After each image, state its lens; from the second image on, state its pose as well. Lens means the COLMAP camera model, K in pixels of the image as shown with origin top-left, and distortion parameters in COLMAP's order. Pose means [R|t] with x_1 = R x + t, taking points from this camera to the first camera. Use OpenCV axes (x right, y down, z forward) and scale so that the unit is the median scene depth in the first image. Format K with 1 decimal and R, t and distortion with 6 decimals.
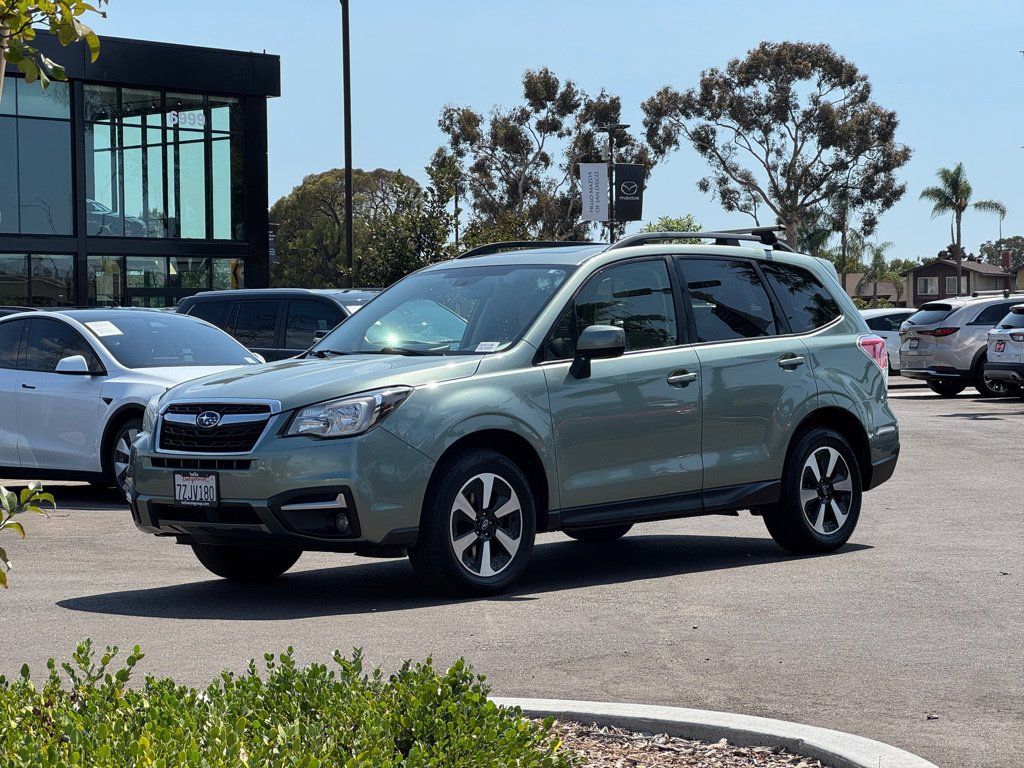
lens RADIAL K [[2202.1, 0, 512.0], [0, 2202.1, 384.0], [0, 0, 1]] dist [0.183650, 0.685729]
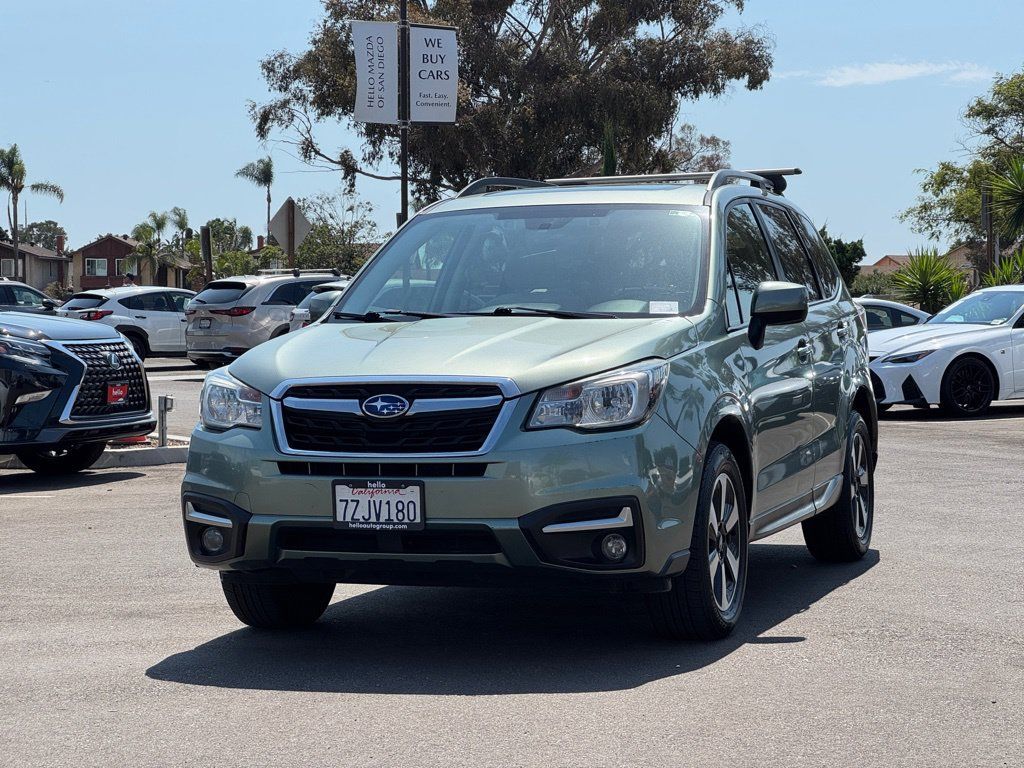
lens RADIAL K [[2202.1, 0, 512.0], [0, 2202.1, 384.0], [0, 0, 1]] dist [0.183650, 0.685729]
pose [[0.906015, -0.005907, 0.423203, -0.388115], [0.002986, 0.999967, 0.007566, 0.003631], [-0.423234, -0.005591, 0.906003, 0.338127]]
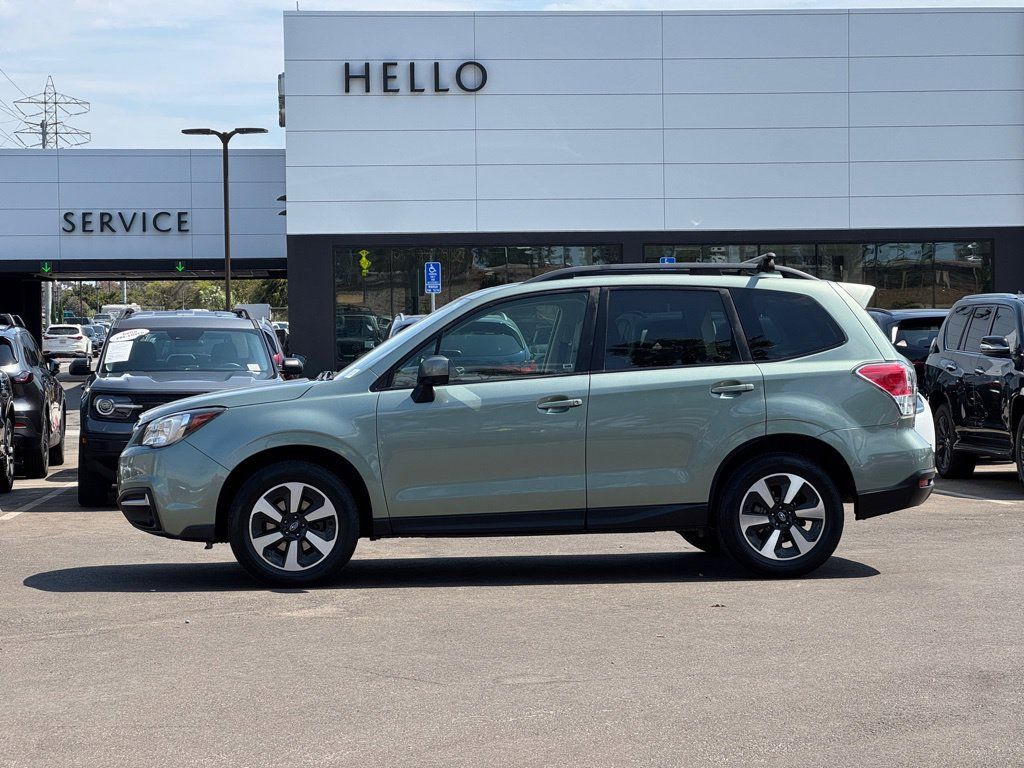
lens RADIAL K [[2202.1, 0, 512.0], [0, 2202.1, 384.0], [0, 0, 1]] dist [0.183650, 0.685729]
pose [[0.763890, 0.029722, -0.644662, 0.814289], [-0.013756, 0.999462, 0.029779, -0.047593], [0.645200, -0.013880, 0.763888, 0.175194]]
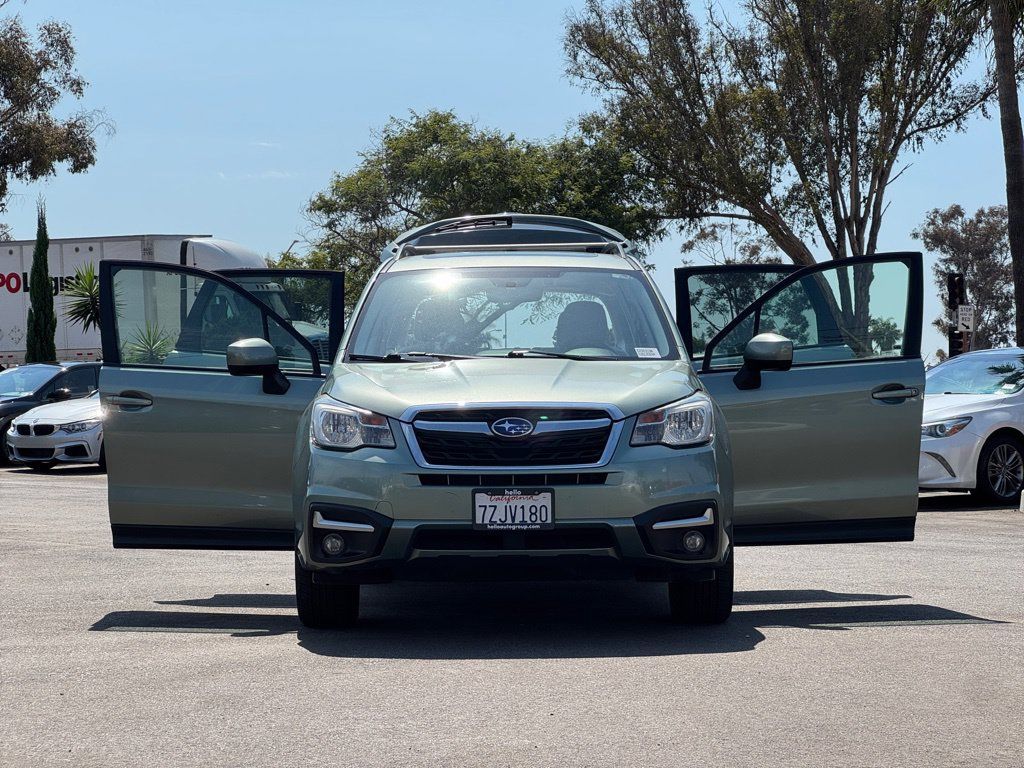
lens RADIAL K [[2202.1, 0, 512.0], [0, 2202.1, 384.0], [0, 0, 1]] dist [0.183650, 0.685729]
pose [[0.715064, 0.018242, 0.698821, -0.708114], [0.004855, 0.999506, -0.031060, 0.024919], [-0.699042, 0.025603, 0.714622, 0.387890]]
